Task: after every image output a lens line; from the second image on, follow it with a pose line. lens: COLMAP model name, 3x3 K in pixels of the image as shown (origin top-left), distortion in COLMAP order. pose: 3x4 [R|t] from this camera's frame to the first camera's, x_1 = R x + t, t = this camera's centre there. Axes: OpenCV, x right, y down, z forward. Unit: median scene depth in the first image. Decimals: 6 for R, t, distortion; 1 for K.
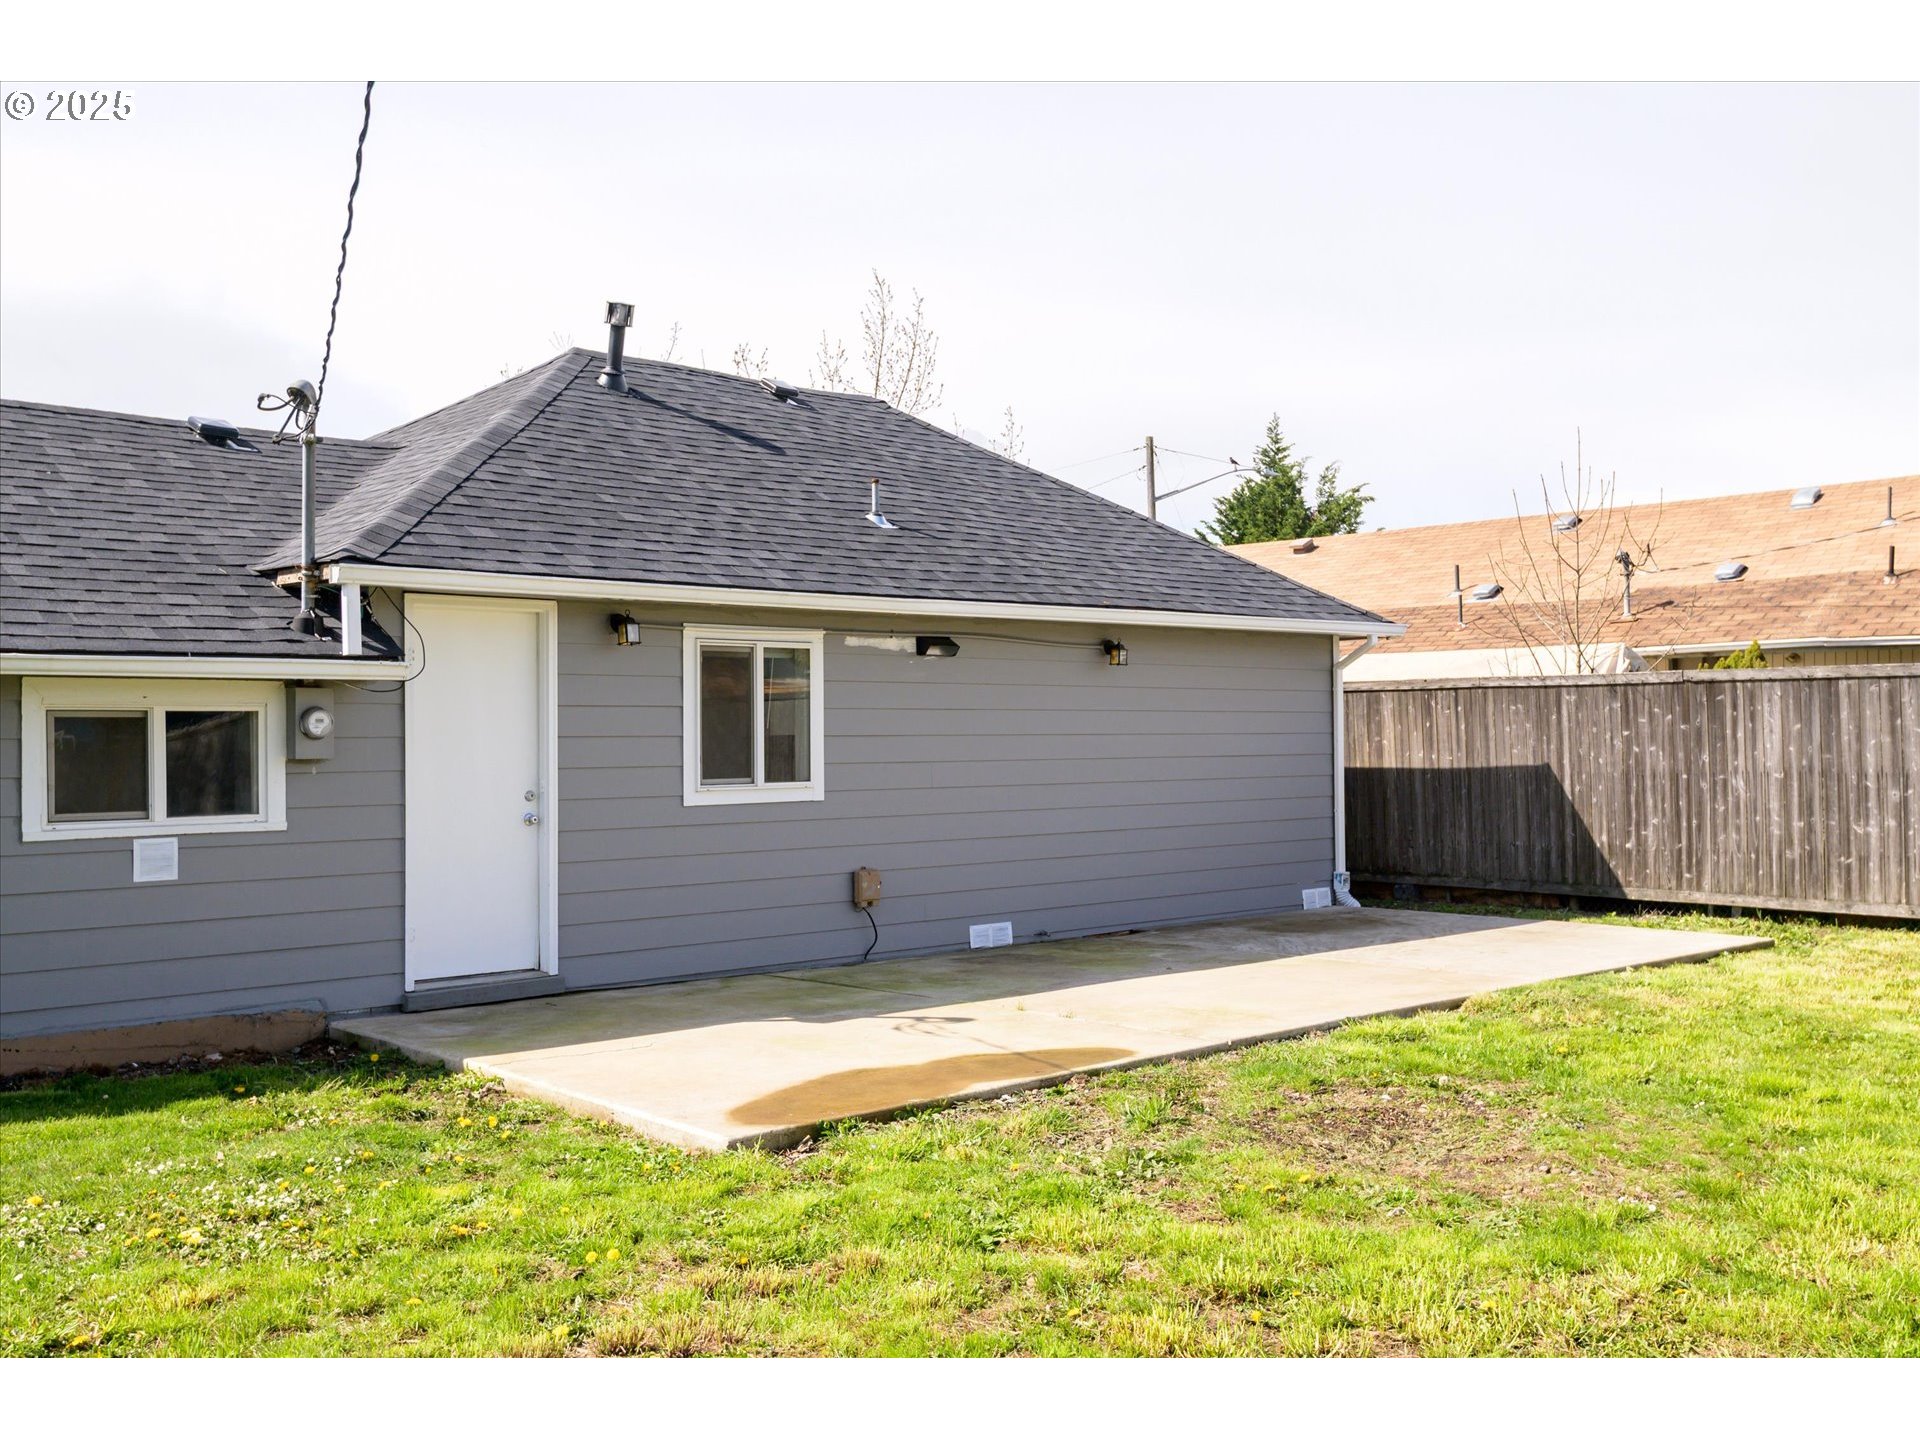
lens RADIAL K [[1879.6, 0, 976.6], [0, 1879.6, 712.4], [0, 0, 1]] dist [0.030614, 0.000000]
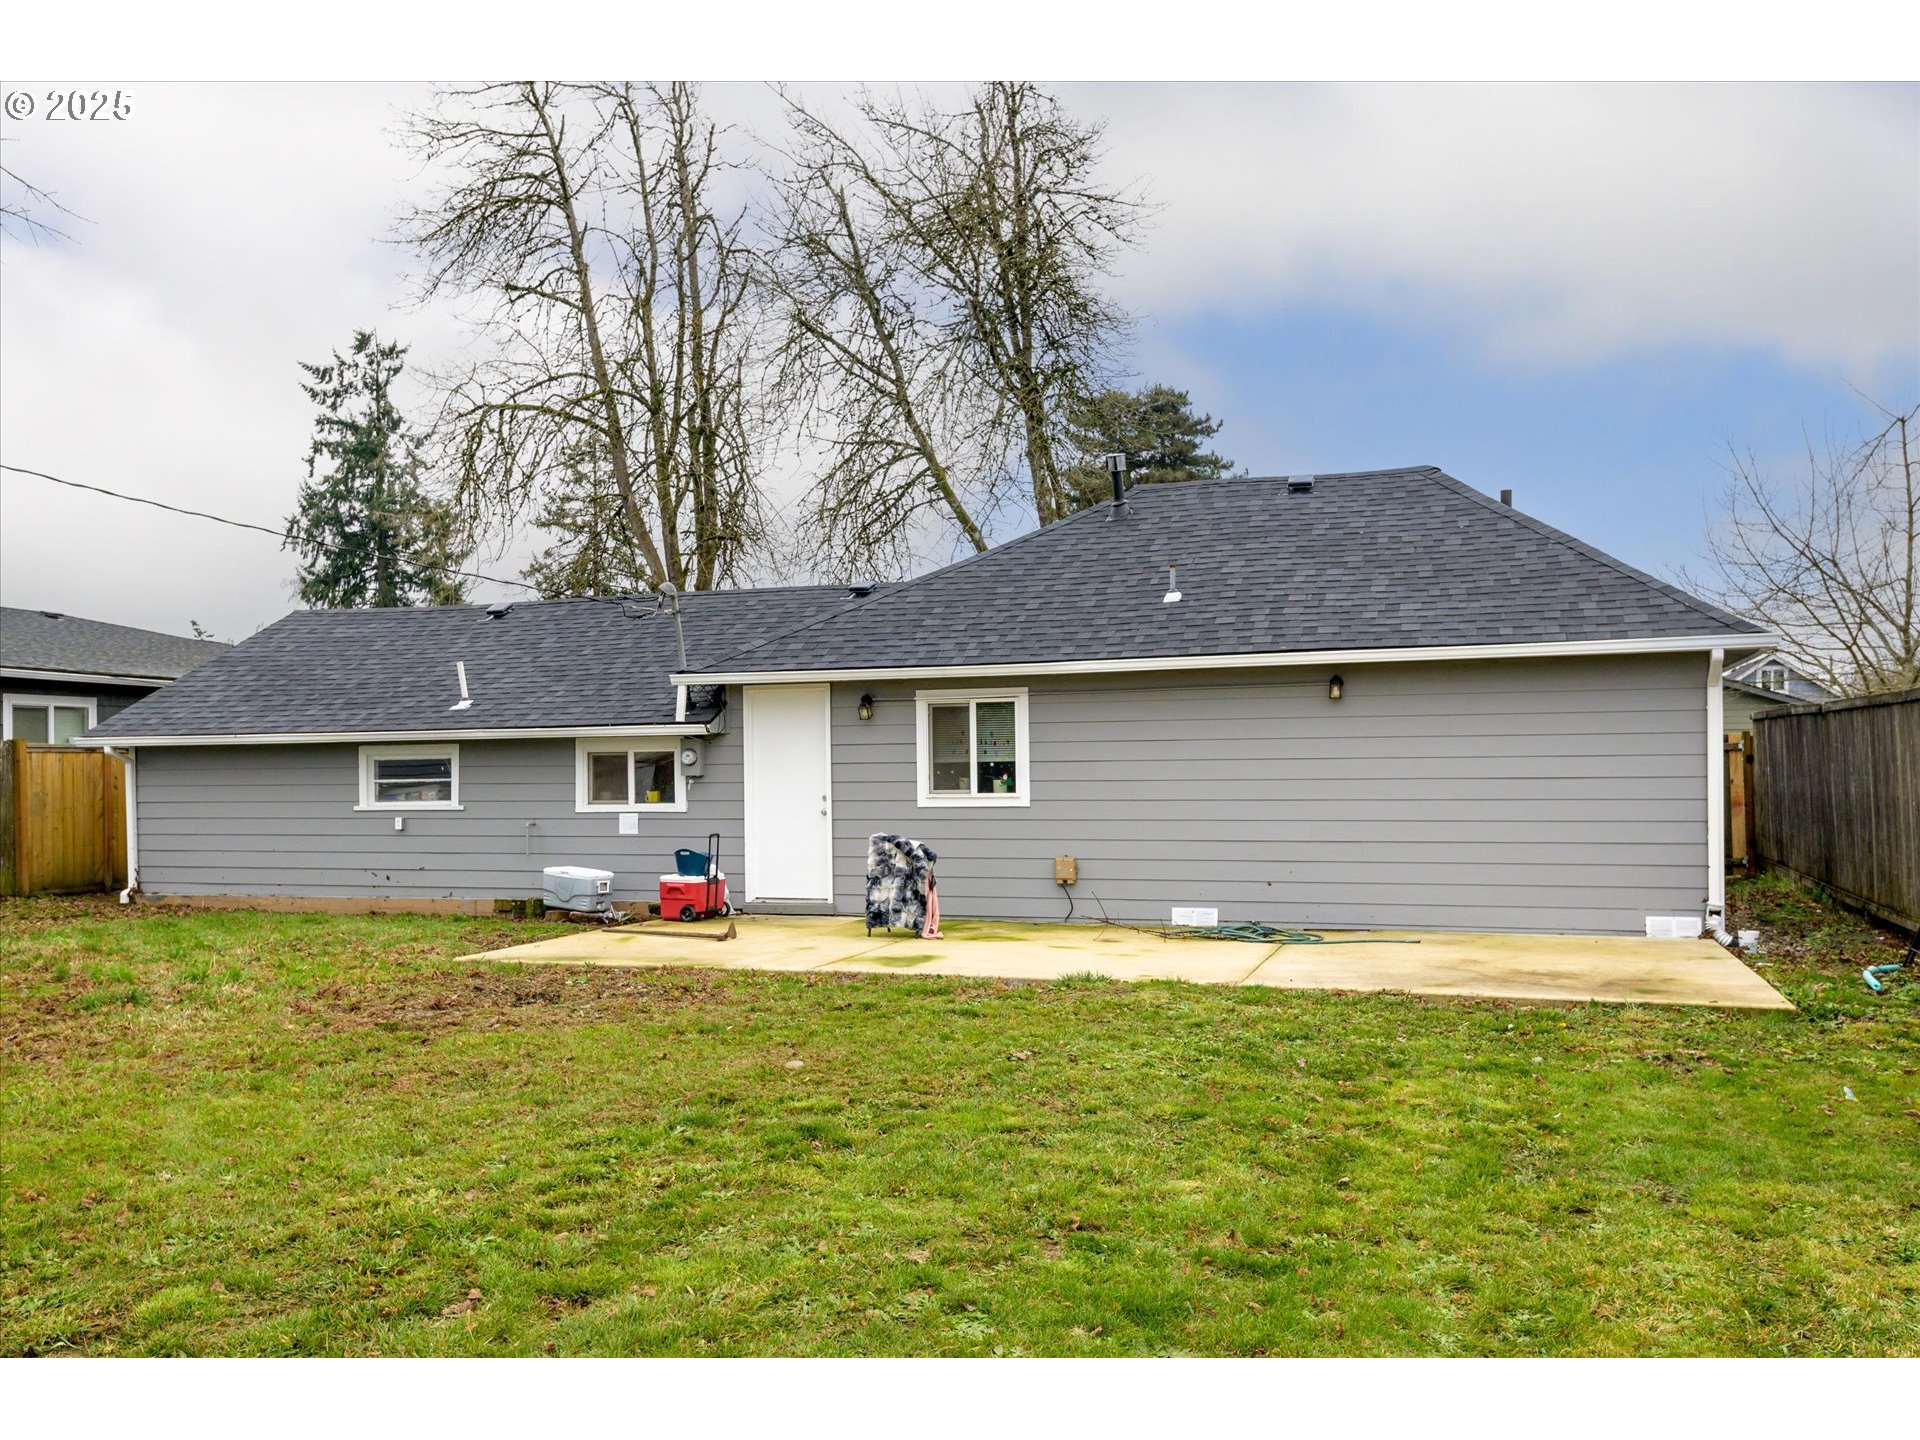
lens RADIAL K [[1569.7, 0, 963.2], [0, 1569.7, 780.3], [0, 0, 1]] dist [0.029692, -0.008608]
pose [[0.454879, 0.014376, -0.890437, 0.916376], [0.020119, 0.999449, 0.026413, -0.005838], [0.890326, -0.029929, 0.454339, 0.391248]]
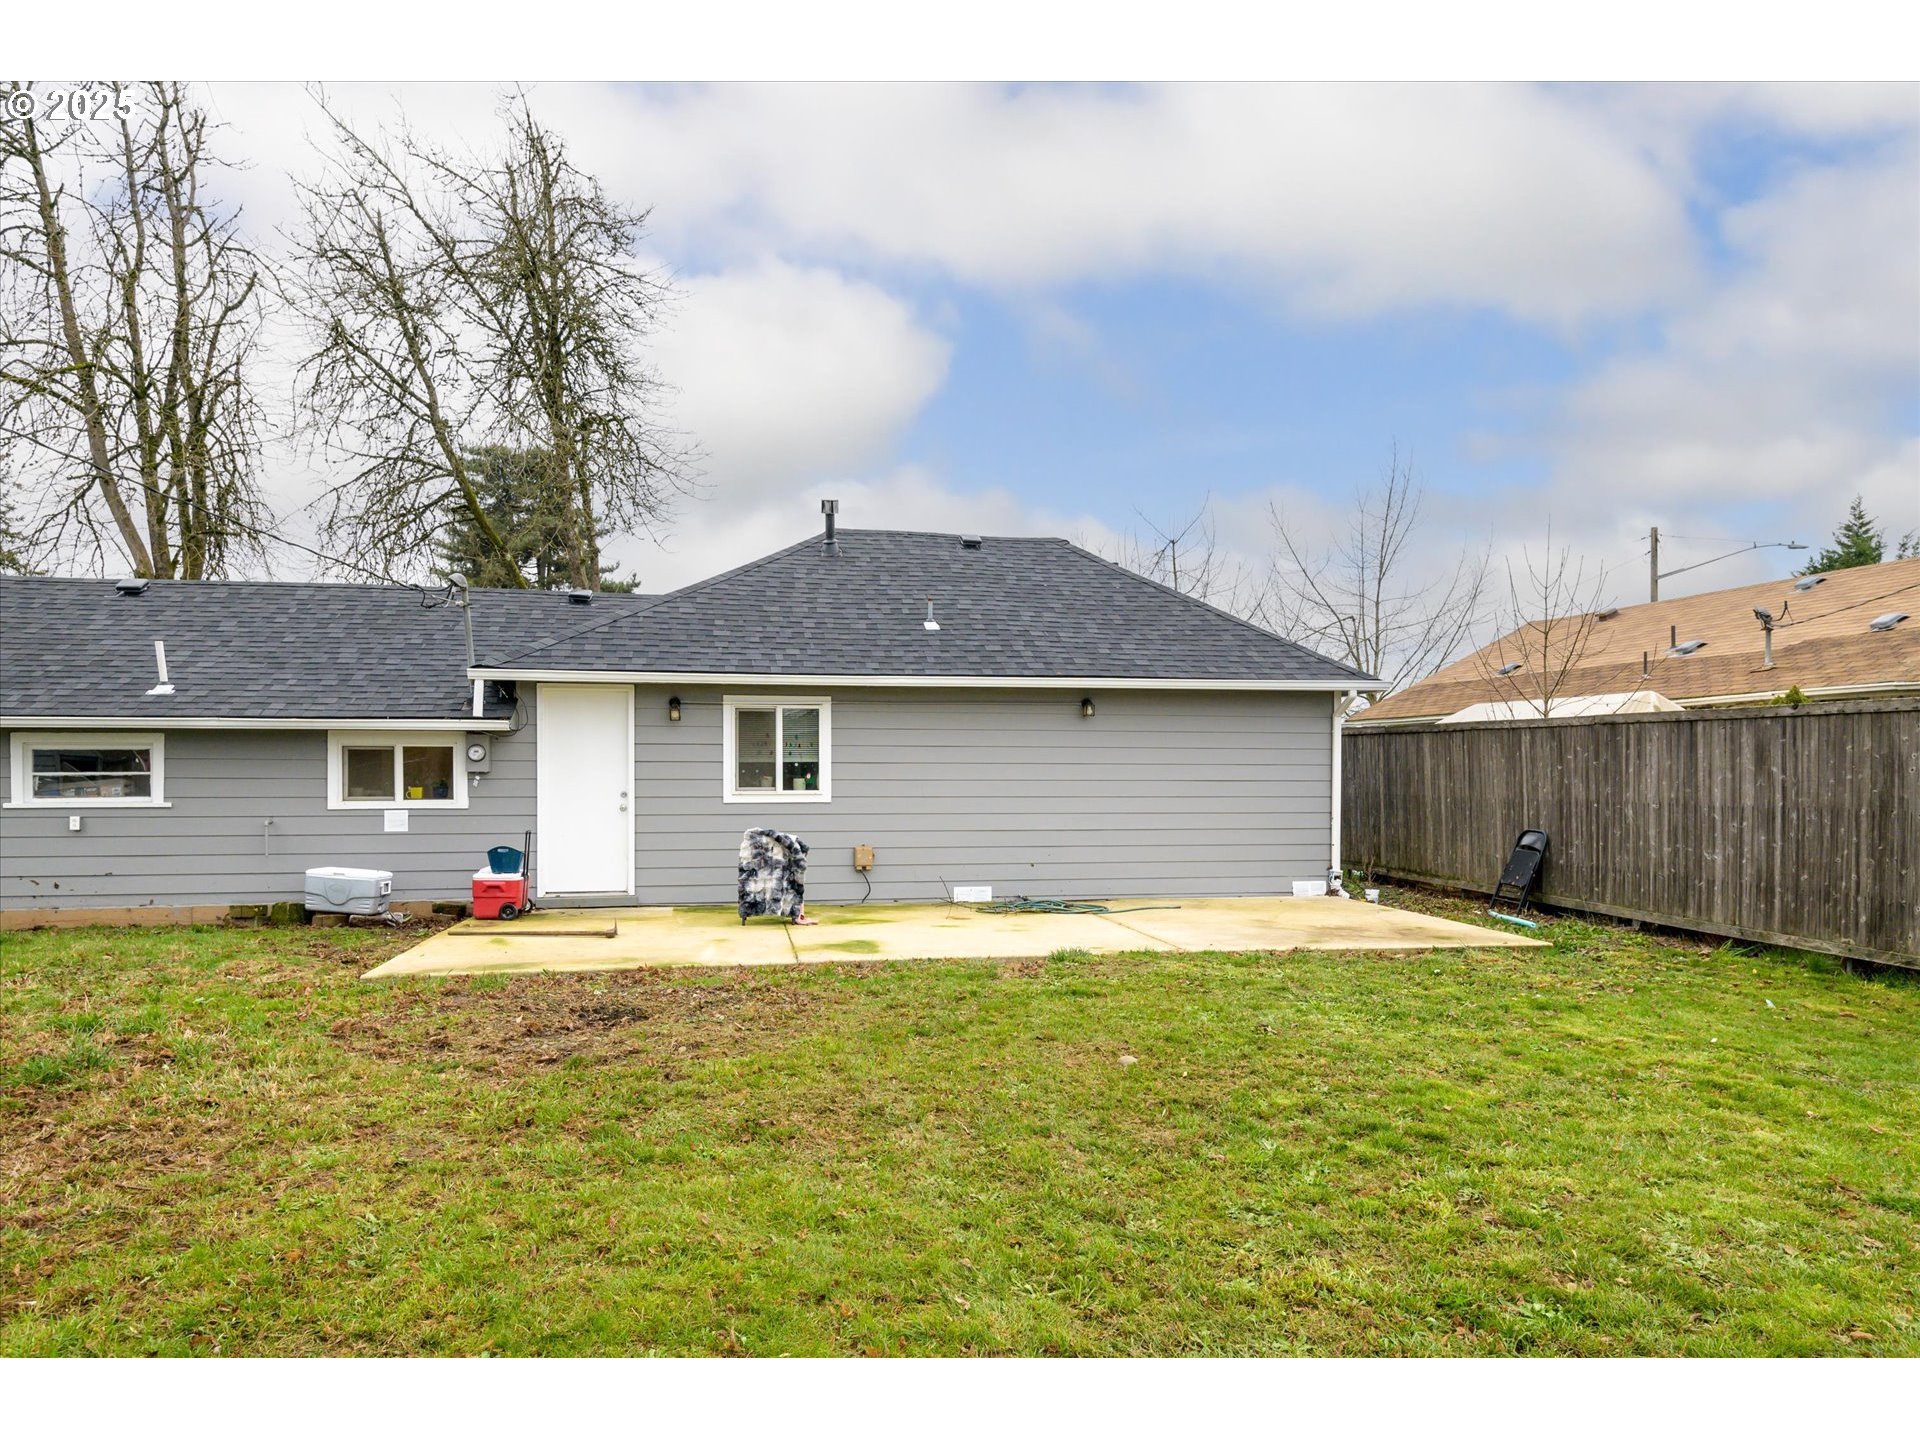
lens RADIAL K [[1223.0, 0, 959.4], [0, 1223.0, 793.8], [0, 0, 1]] dist [0.029085, -0.020445]
pose [[0.839455, 0.025427, -0.542834, 0.555399], [-0.003180, 0.999117, 0.041883, -0.005139], [0.543420, -0.033433, 0.838795, 0.168087]]
